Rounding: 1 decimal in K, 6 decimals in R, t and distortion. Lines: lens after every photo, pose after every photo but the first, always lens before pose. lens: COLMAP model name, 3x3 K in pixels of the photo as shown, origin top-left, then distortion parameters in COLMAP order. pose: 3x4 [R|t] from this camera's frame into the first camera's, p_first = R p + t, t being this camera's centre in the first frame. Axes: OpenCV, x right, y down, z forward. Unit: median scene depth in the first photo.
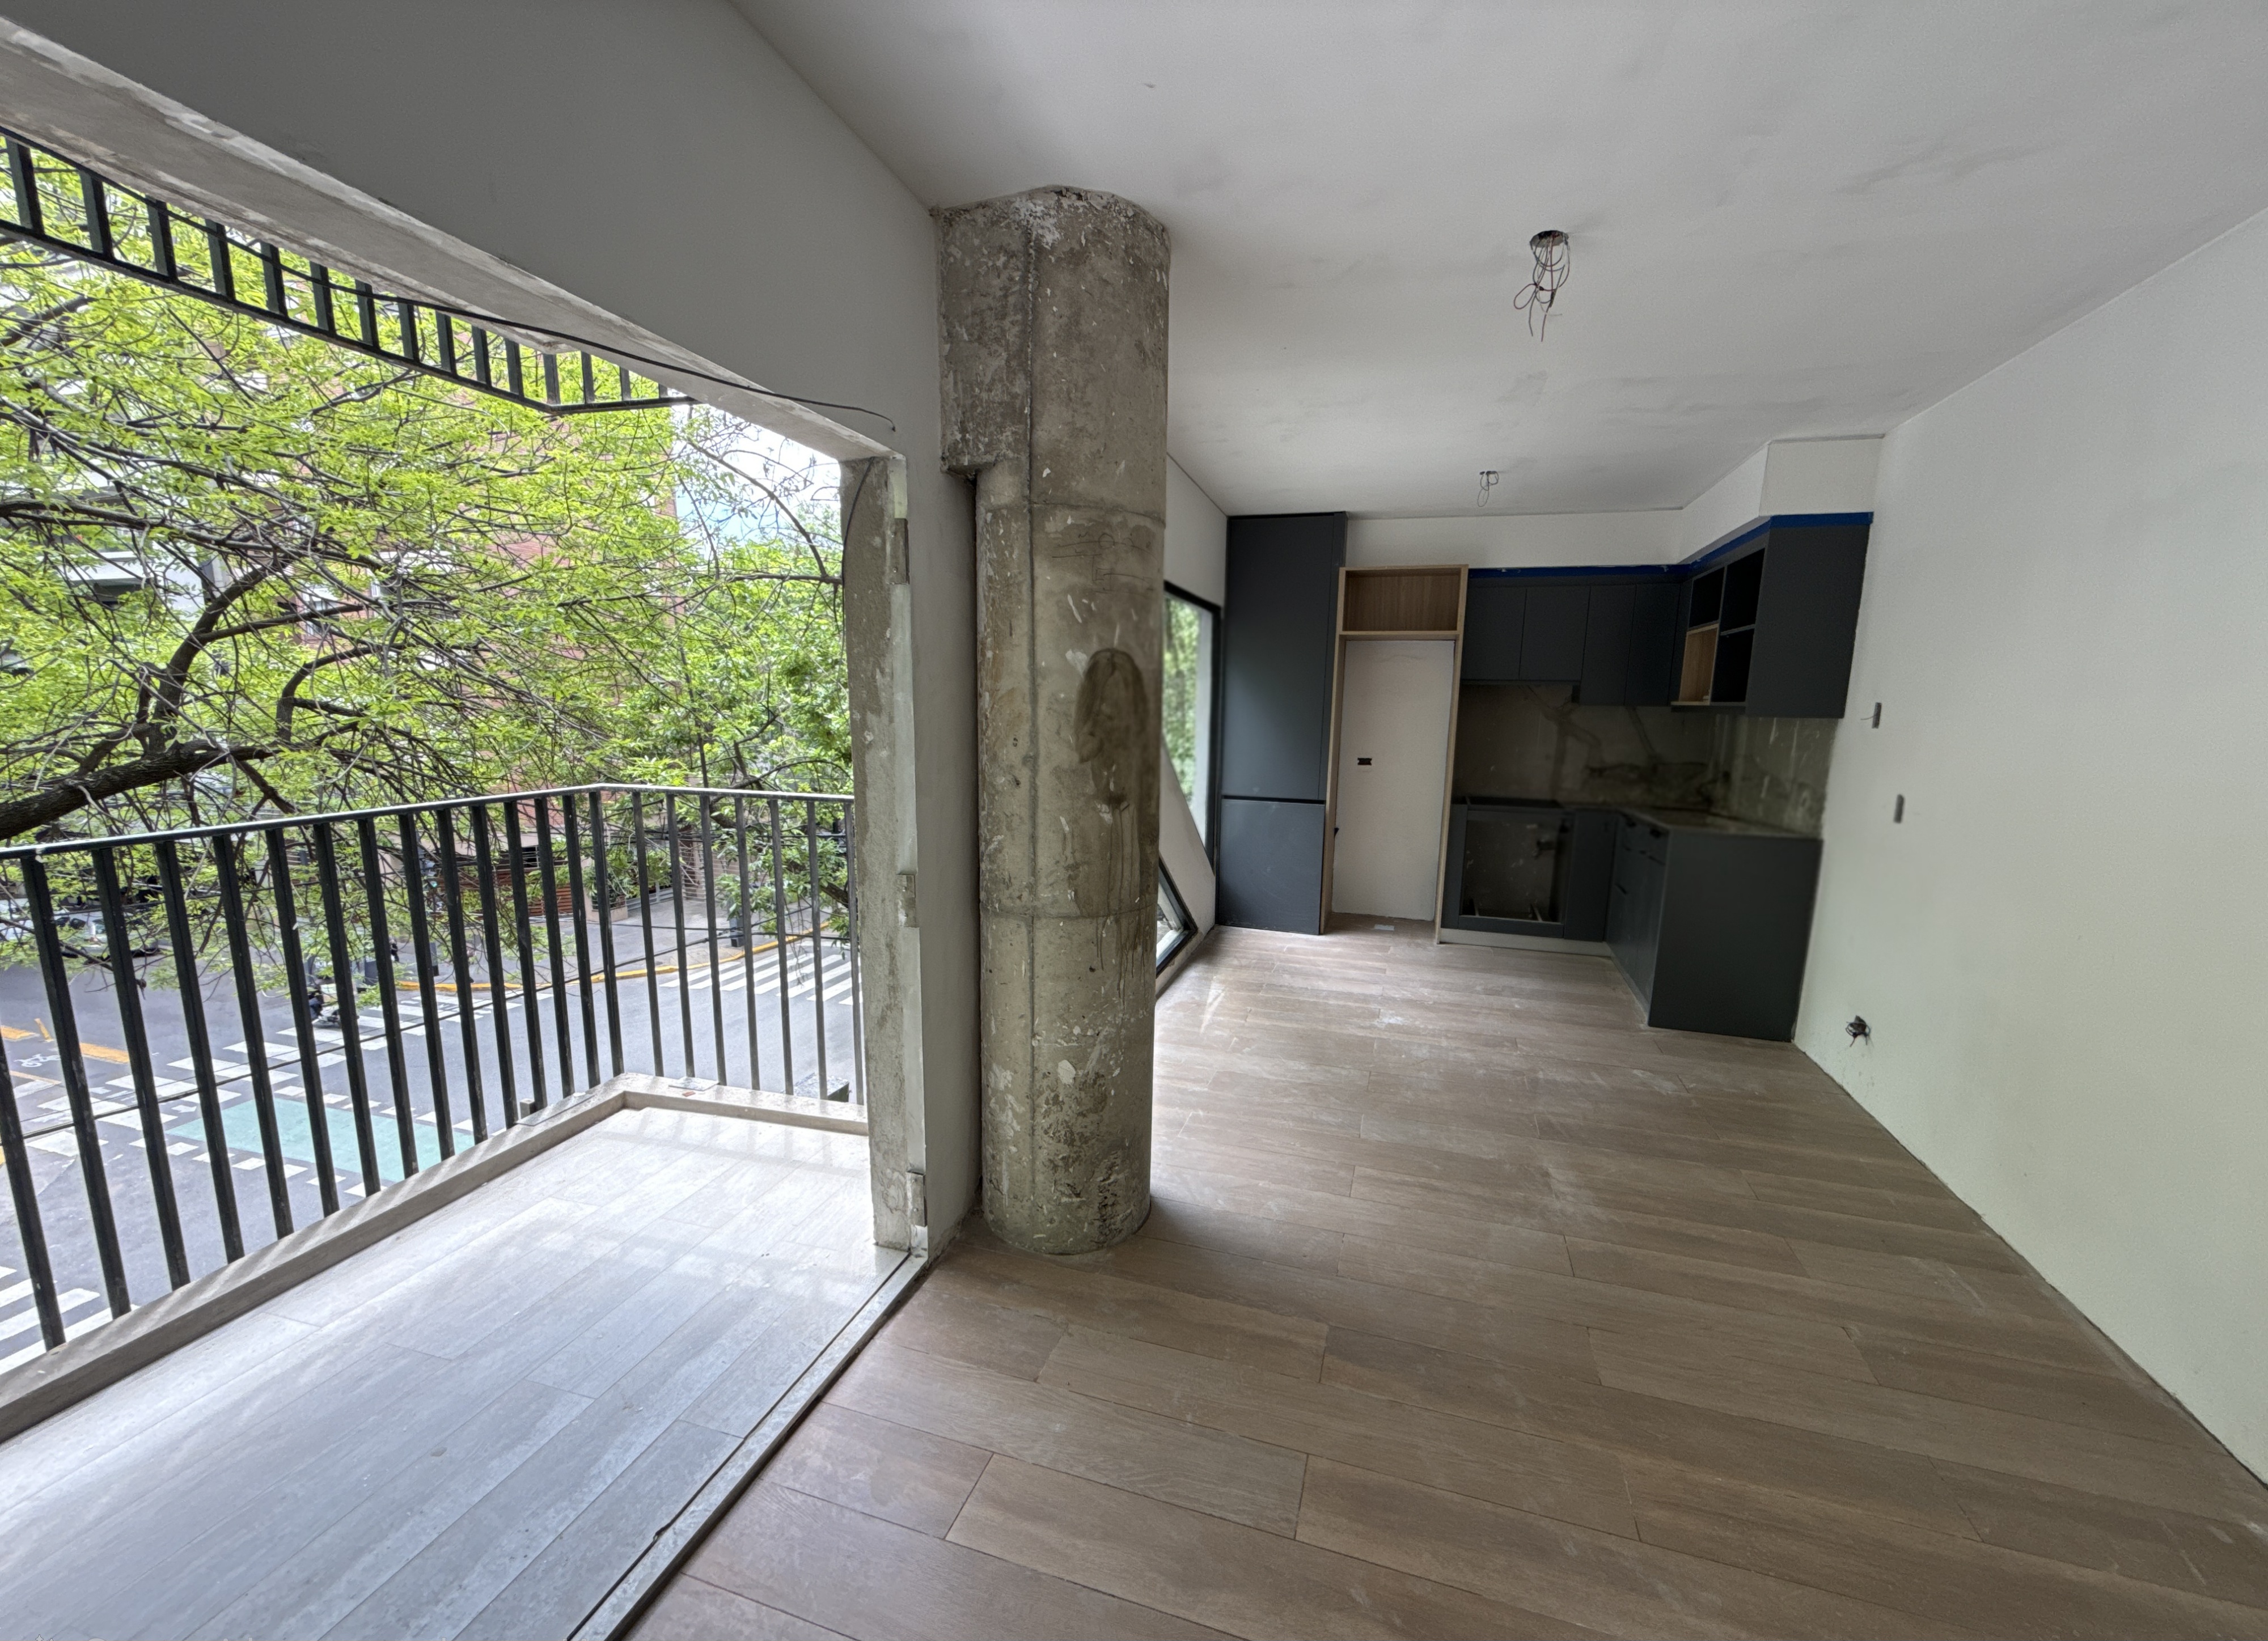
lens RADIAL K [[904.9, 0, 1135.2], [0, 904.9, 852.7], [0, 0, 1]] dist [-0.002116, -0.000051]
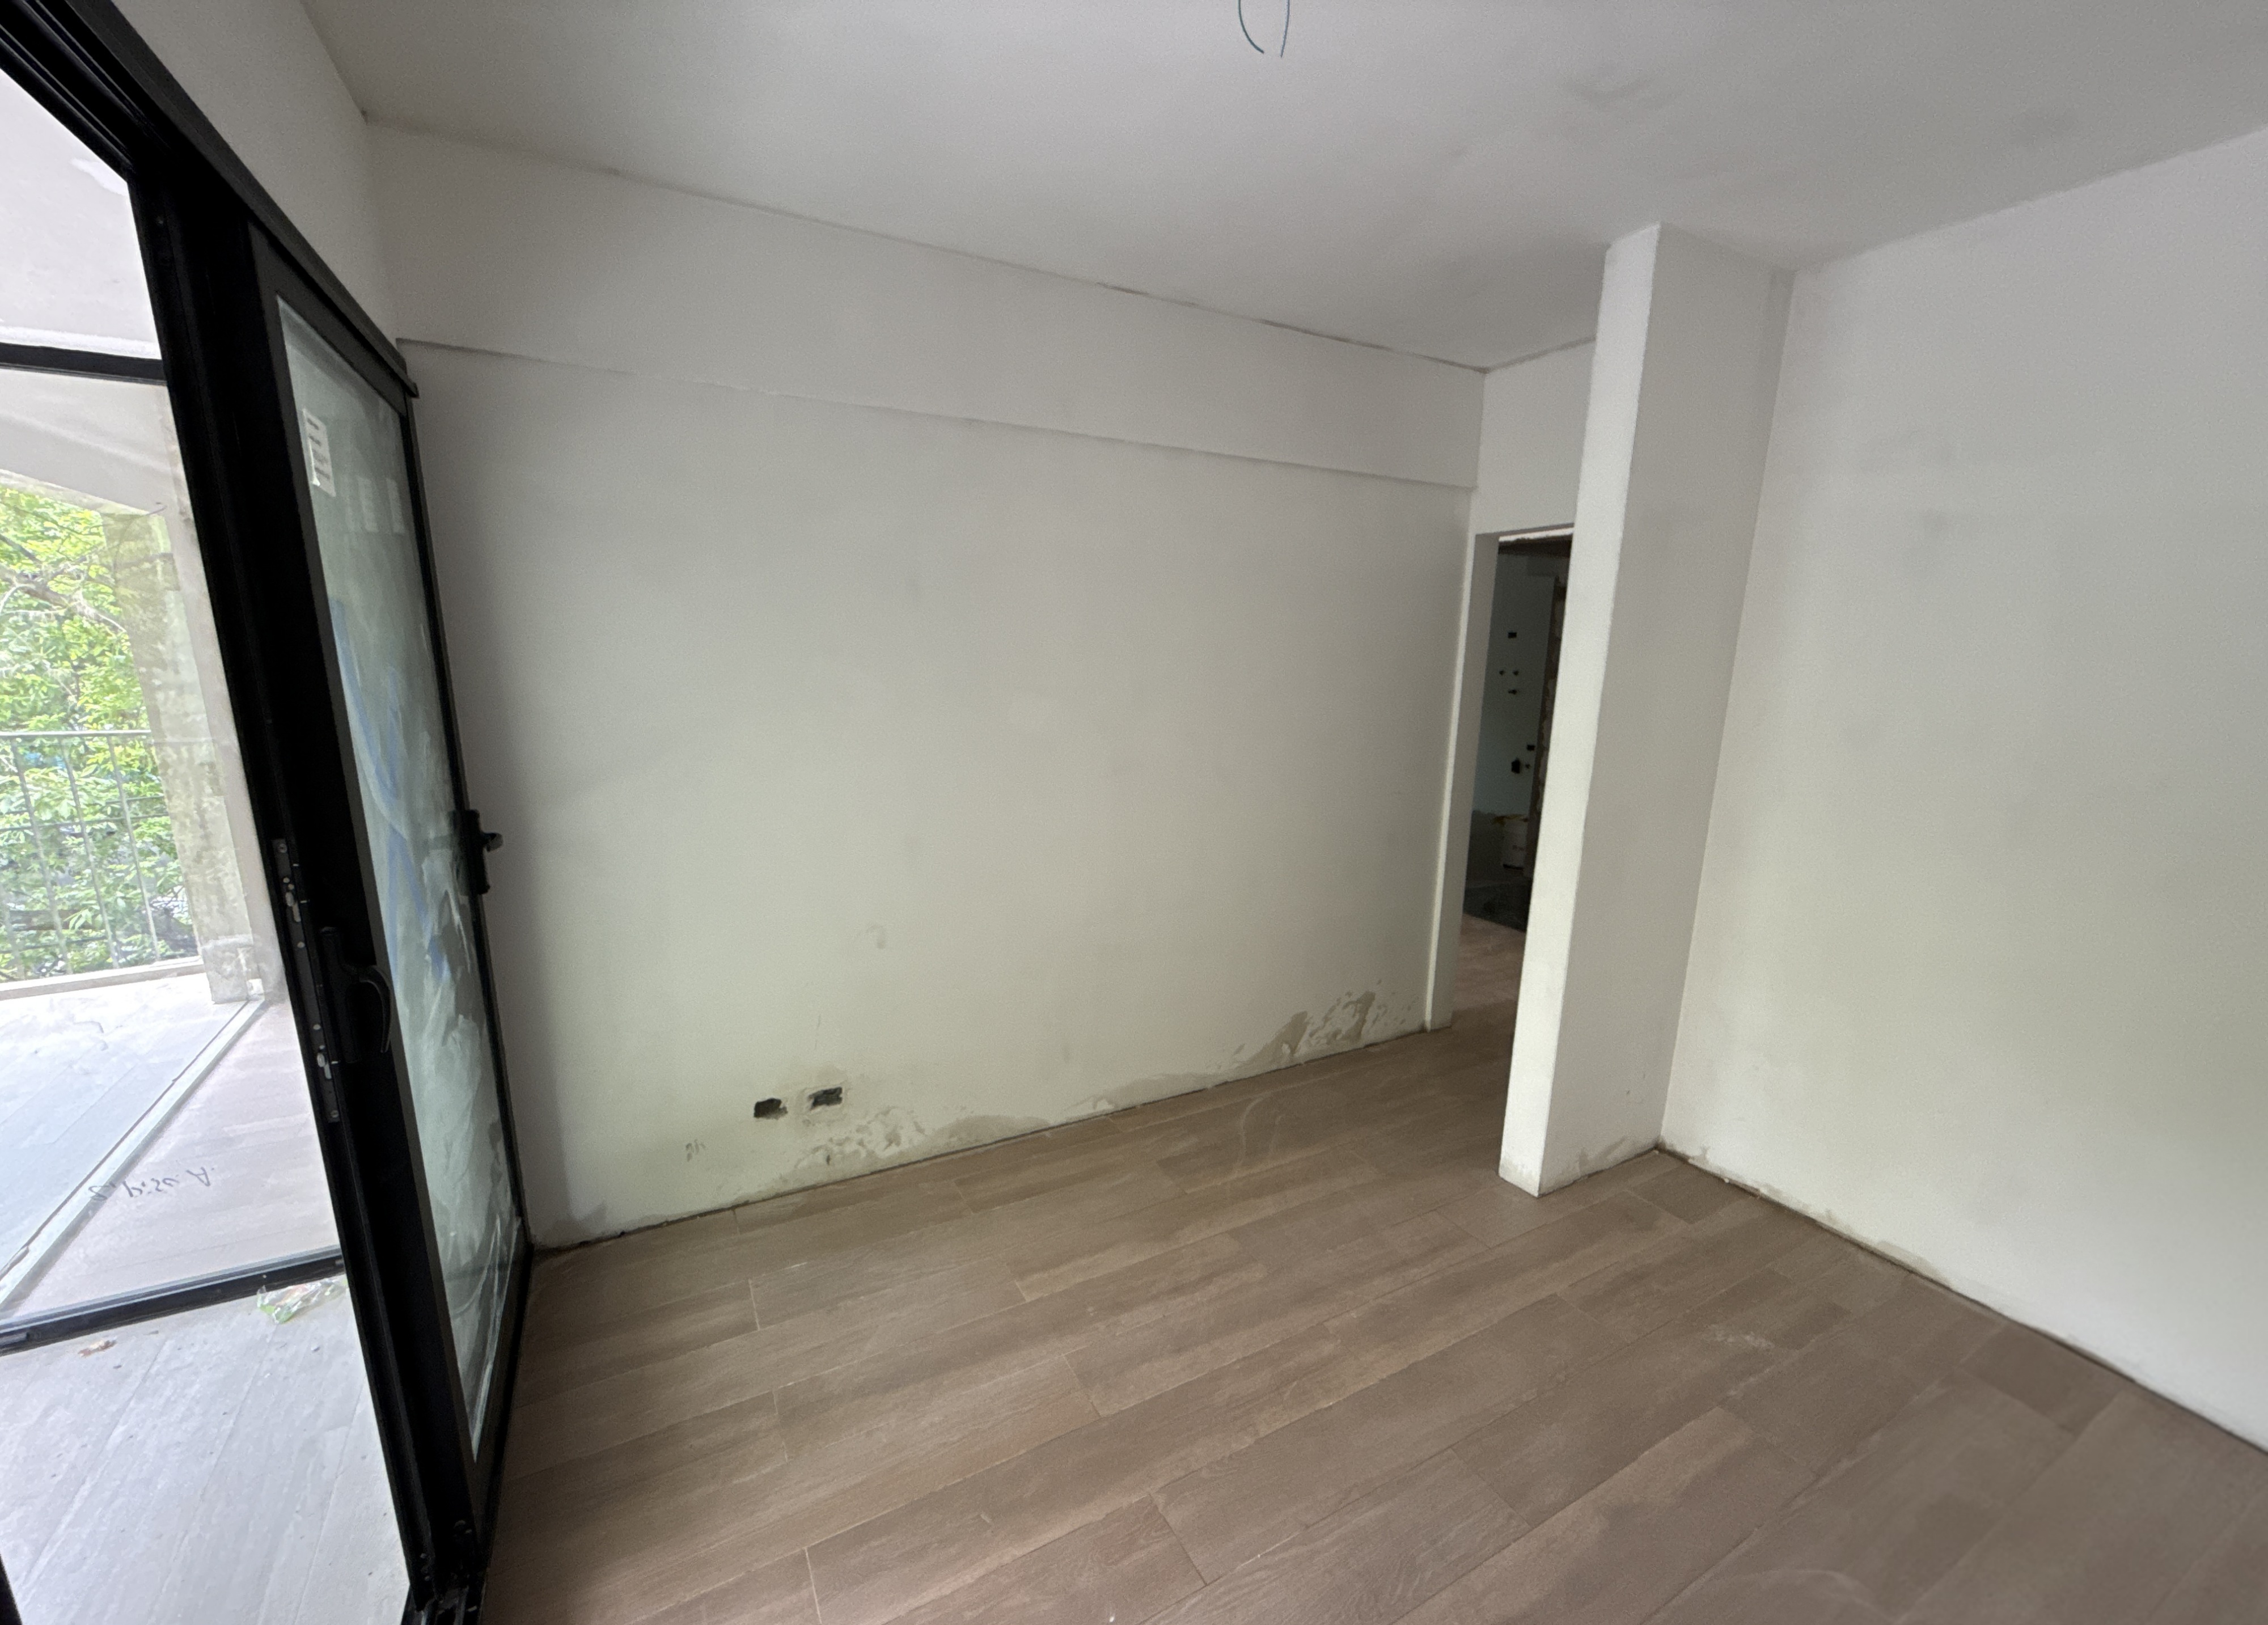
lens RADIAL K [[905.1, 0, 1163.2], [0, 905.1, 847.4], [0, 0, 1]] dist [-0.002116, -0.000051]
pose [[0.681597, -0.160686, 0.713866, -0.167059], [0.122752, 0.986874, 0.104935, 0.138170], [-0.721358, 0.016106, 0.692375, -0.909774]]
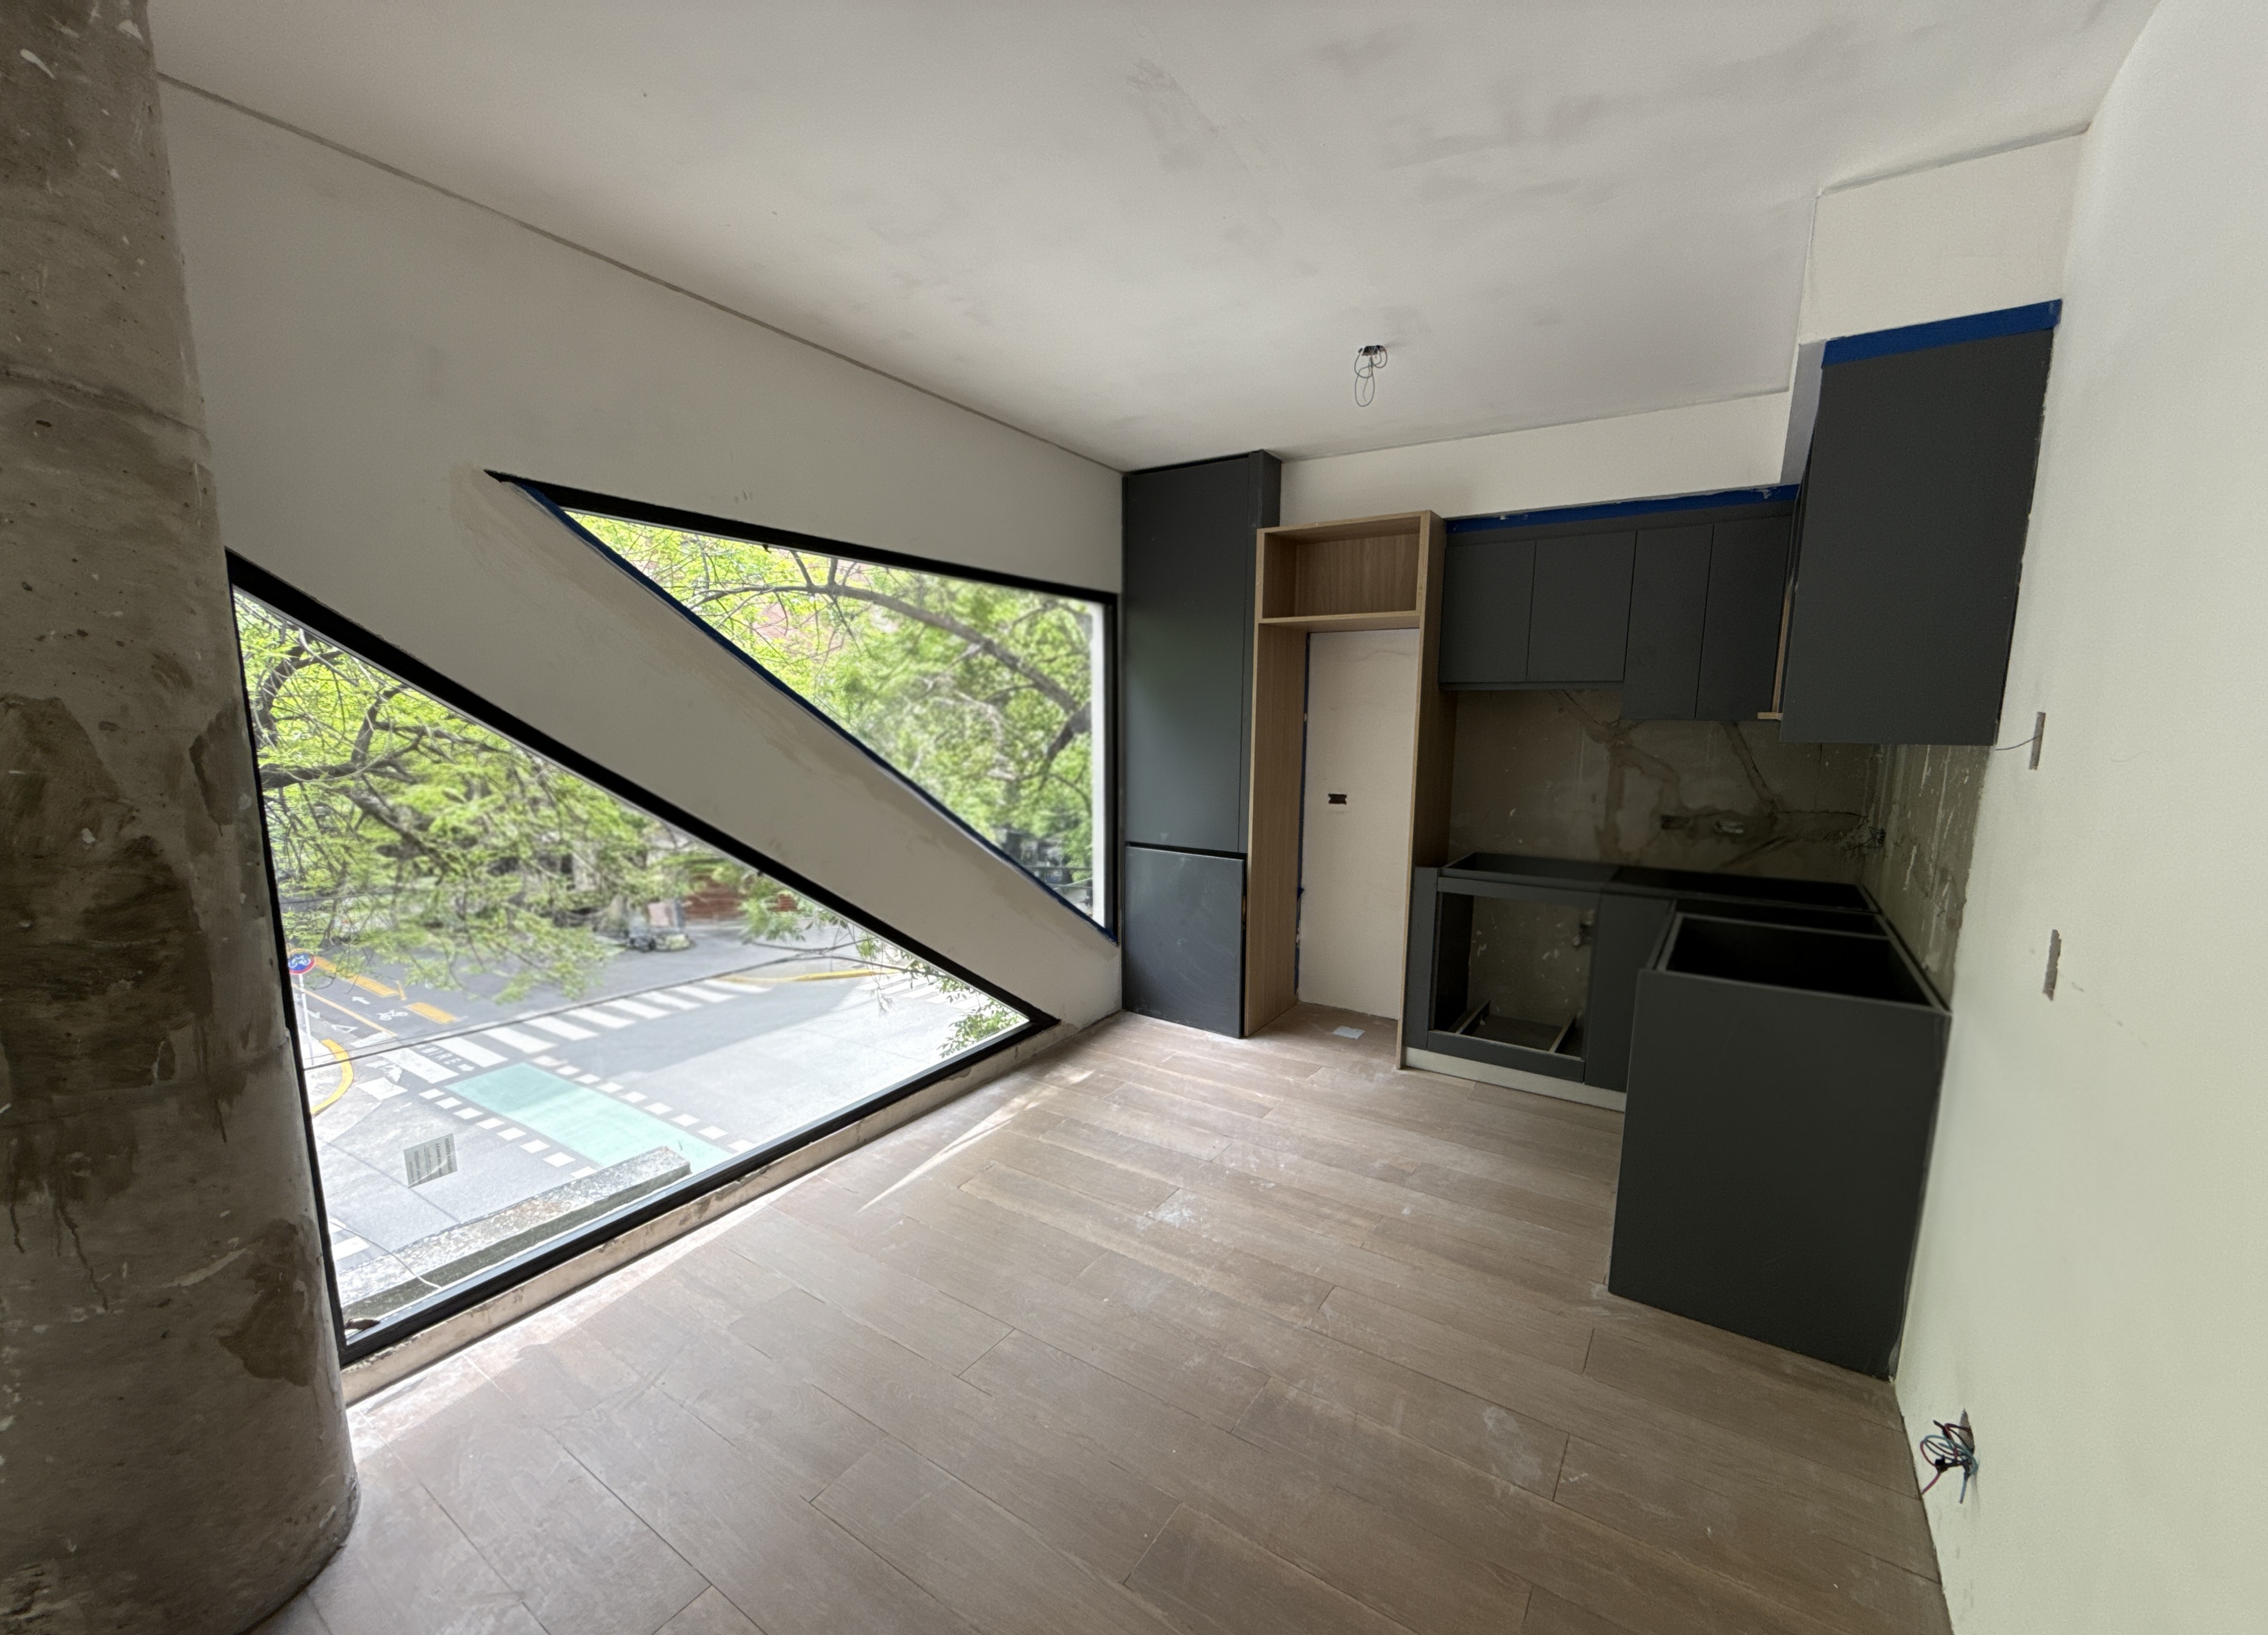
lens RADIAL K [[905.0, 0, 1138.2], [0, 905.0, 851.3], [0, 0, 1]] dist [-0.002116, -0.000051]
pose [[0.963388, 0.030927, -0.266323, 0.518802], [-0.036024, 0.999249, -0.014275, -0.075332], [0.265682, 0.023346, 0.963778, 0.457242]]
